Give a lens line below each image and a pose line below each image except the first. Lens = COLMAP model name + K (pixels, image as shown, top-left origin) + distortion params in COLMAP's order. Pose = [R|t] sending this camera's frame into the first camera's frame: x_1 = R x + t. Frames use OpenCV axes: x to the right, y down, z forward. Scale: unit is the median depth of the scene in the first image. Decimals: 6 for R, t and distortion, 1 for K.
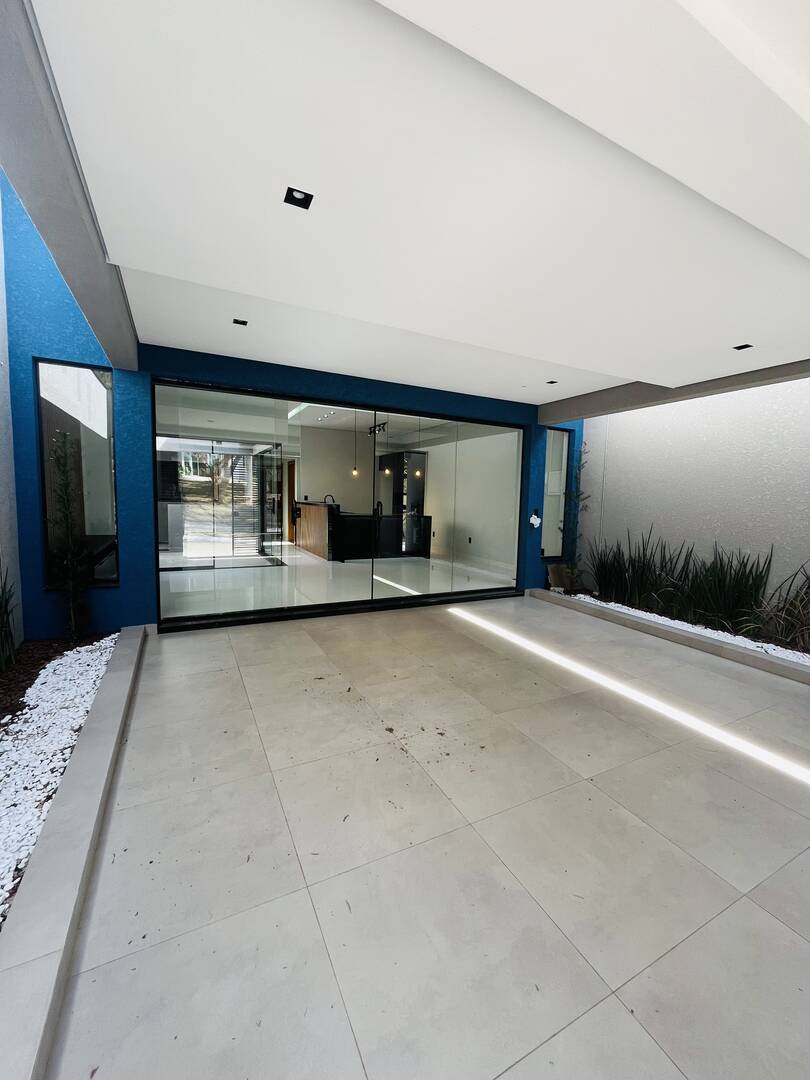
lens RADIAL K [[437.3, 0, 409.1], [0, 437.3, 537.5], [0, 0, 1]] dist [-0.006950, 0.000485]
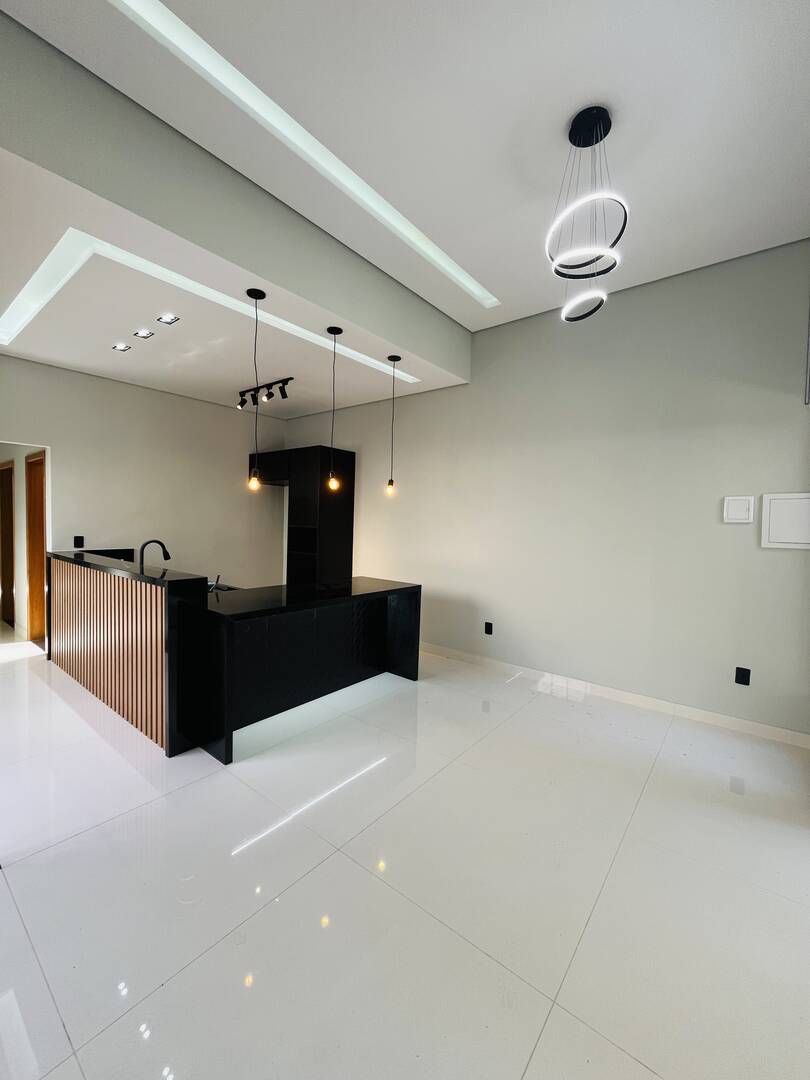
lens RADIAL K [[437.3, 0, 397.9], [0, 437.3, 540.2], [0, 0, 1]] dist [-0.006950, 0.000485]
pose [[0.914128, -0.020603, 0.404902, -0.131781], [0.039508, 0.998482, -0.038388, -0.068490], [-0.403496, 0.051088, 0.913554, 0.520908]]
